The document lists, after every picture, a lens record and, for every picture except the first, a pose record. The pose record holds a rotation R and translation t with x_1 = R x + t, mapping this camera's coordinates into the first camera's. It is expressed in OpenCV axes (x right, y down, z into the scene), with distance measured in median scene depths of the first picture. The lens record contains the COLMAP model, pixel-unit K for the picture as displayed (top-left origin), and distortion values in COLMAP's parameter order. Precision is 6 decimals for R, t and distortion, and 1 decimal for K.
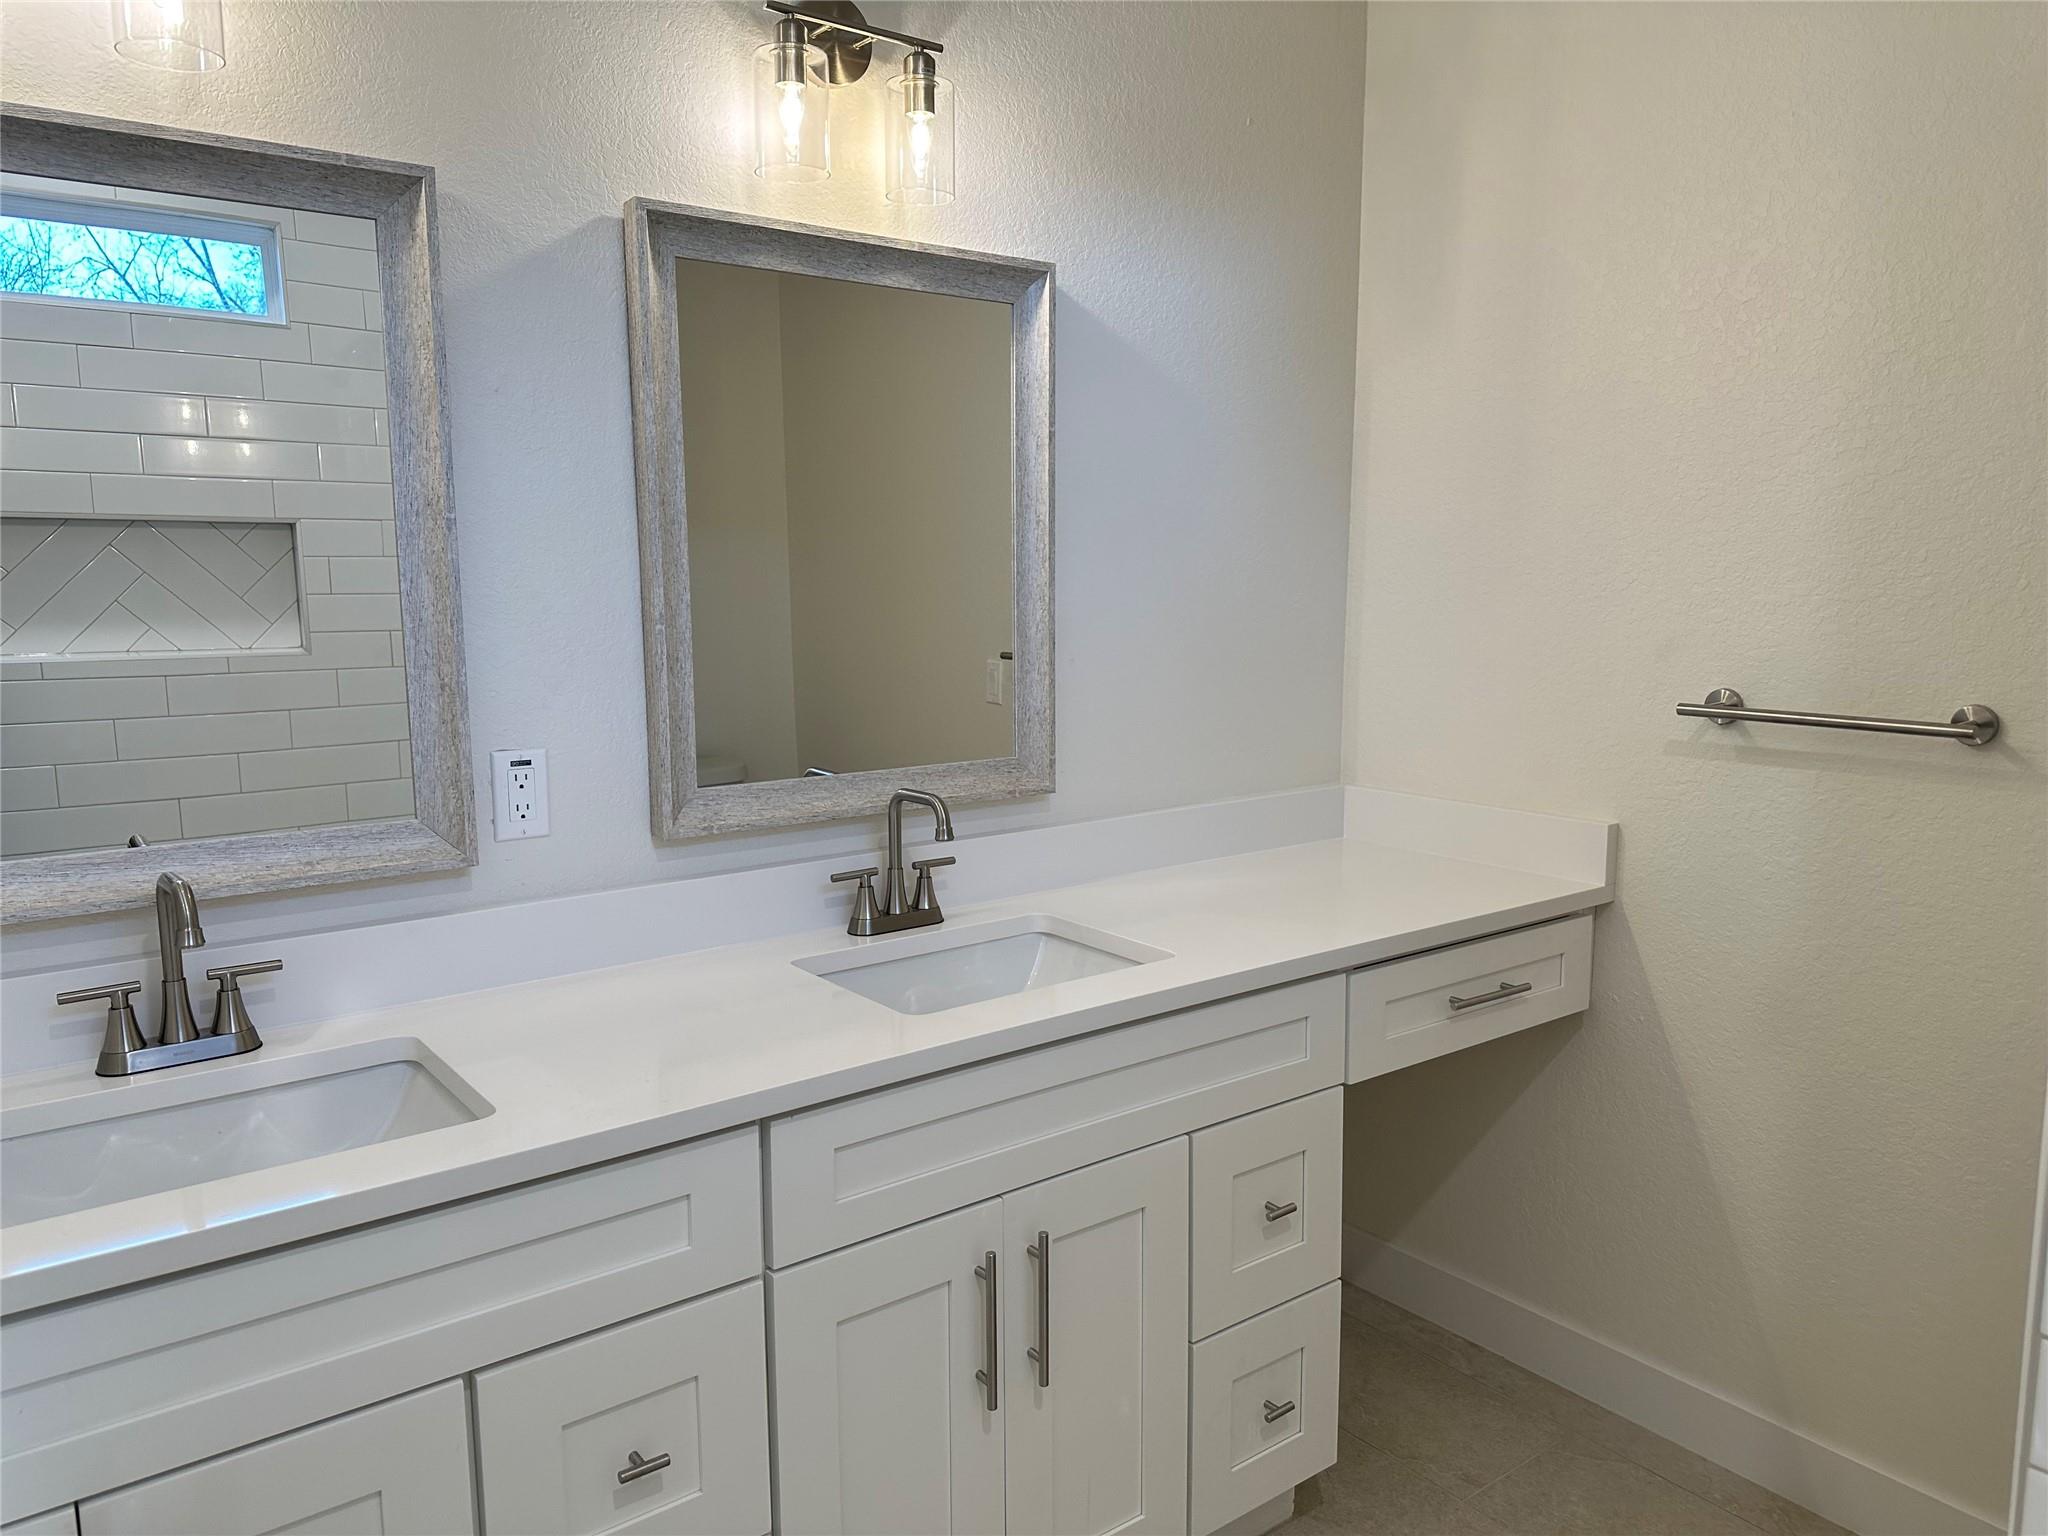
lens RADIAL K [[1445.2, 0, 1030.8], [0, 1445.2, 763.2], [0, 0, 1]] dist [0.035062, -0.055425]
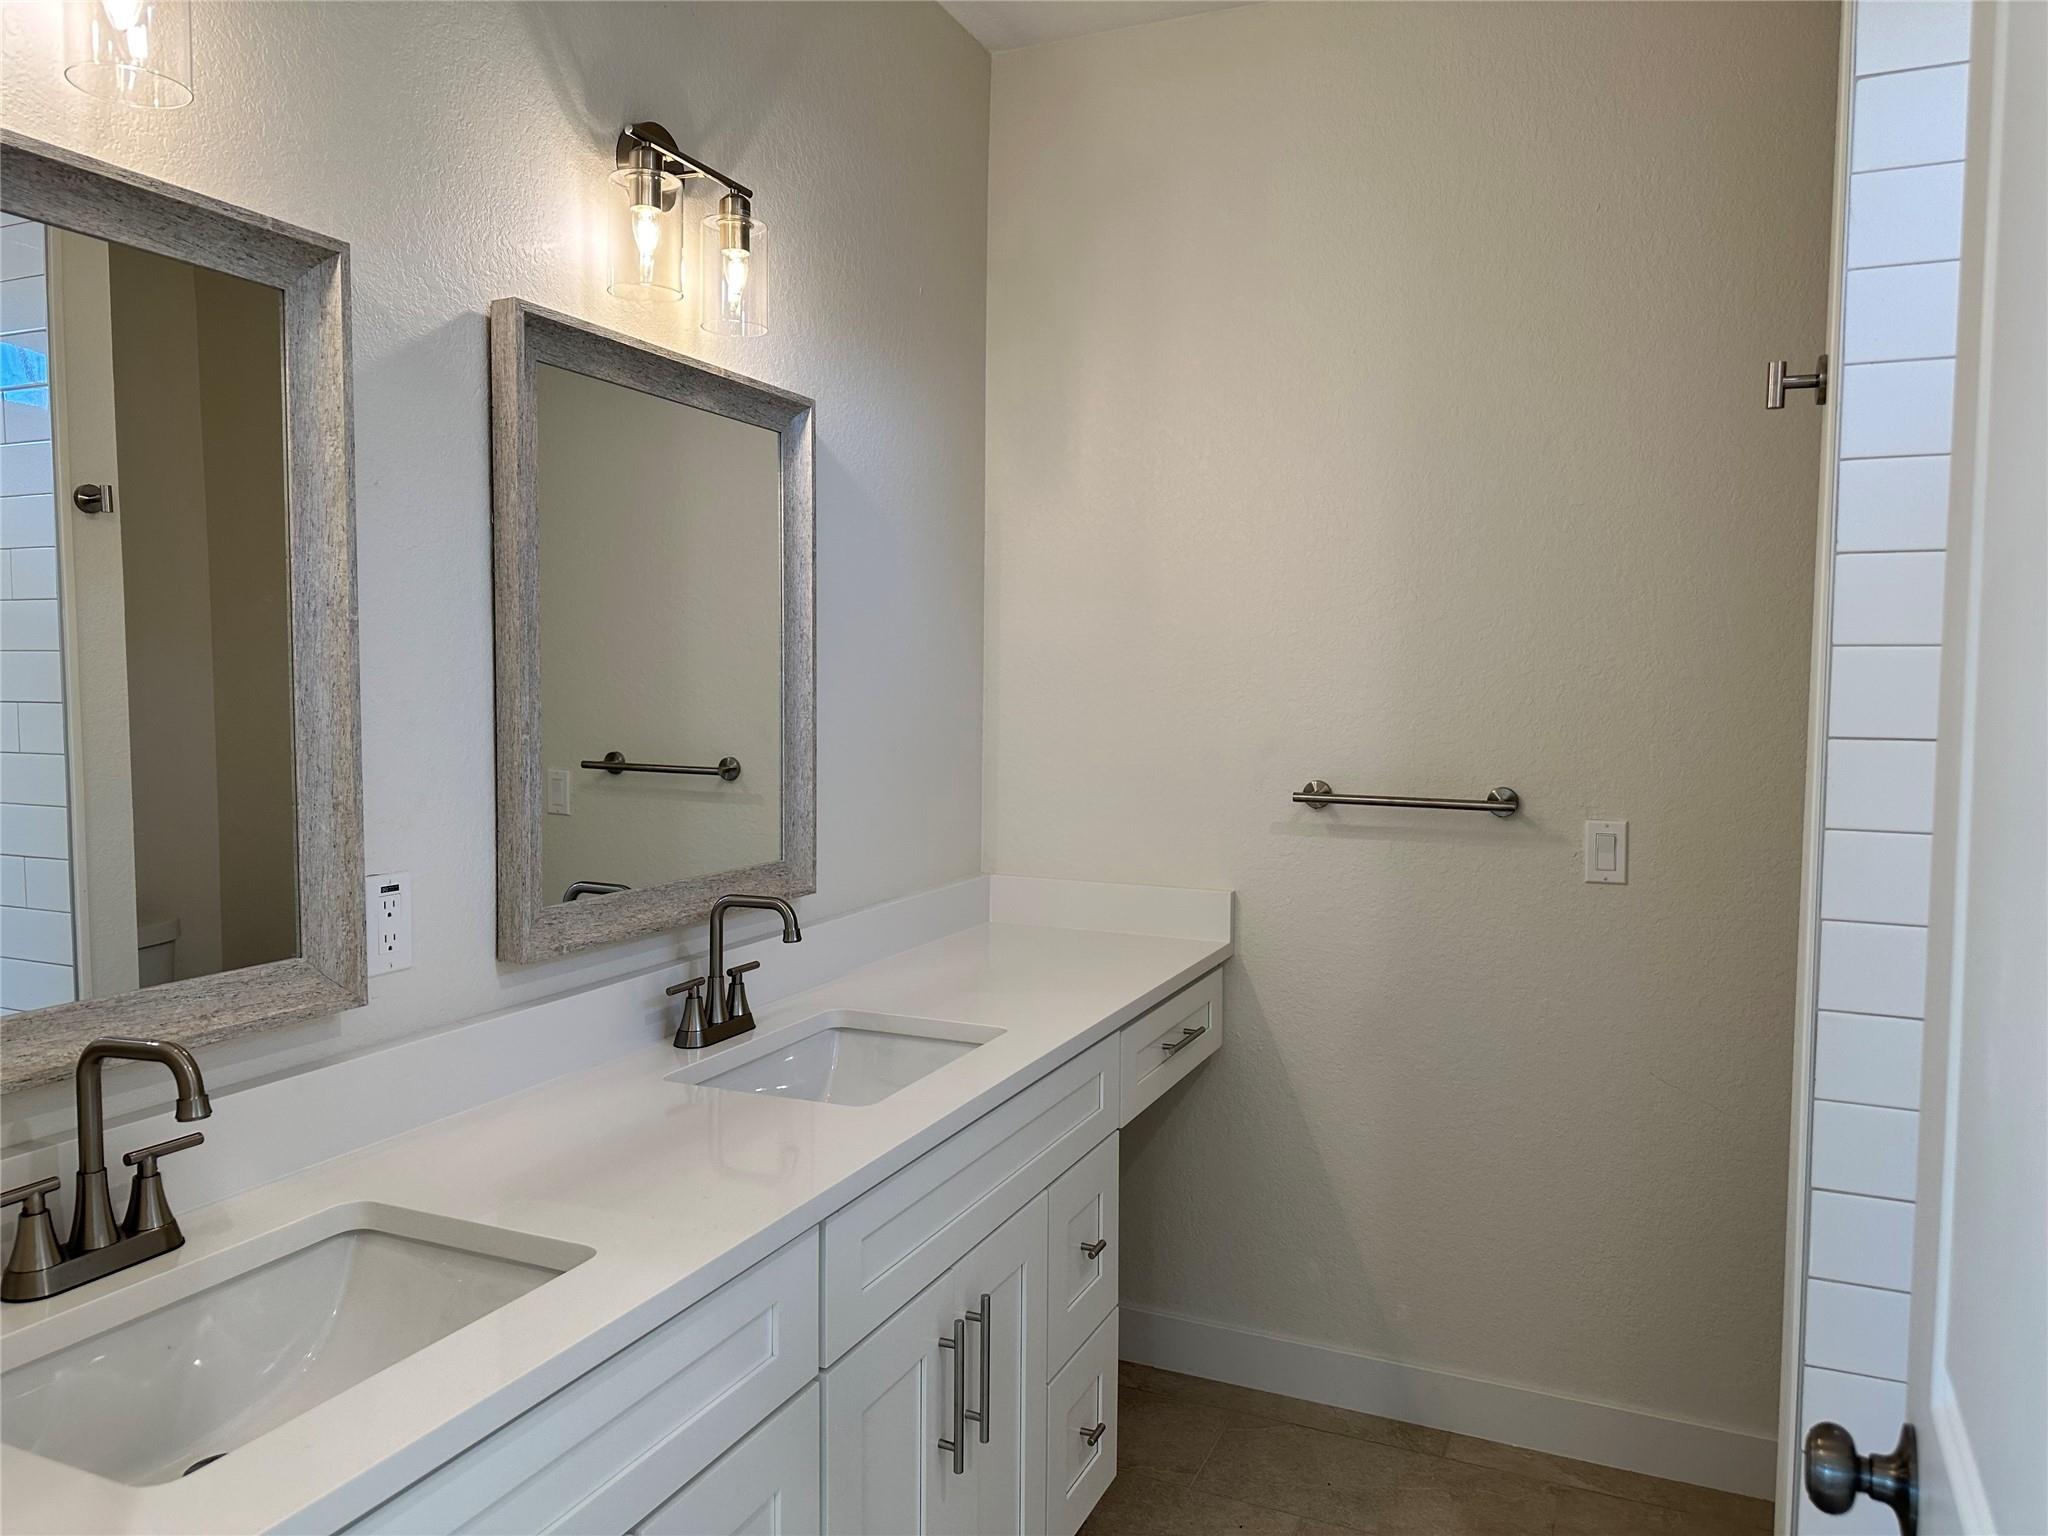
lens RADIAL K [[1445.2, 0, 1028.6], [0, 1445.2, 752.7], [0, 0, 1]] dist [0.035062, -0.055425]
pose [[0.872038, -0.012070, 0.489289, -0.418300], [0.051540, 0.996402, -0.067277, -0.002755], [-0.486717, 0.083886, 0.869523, 0.011396]]
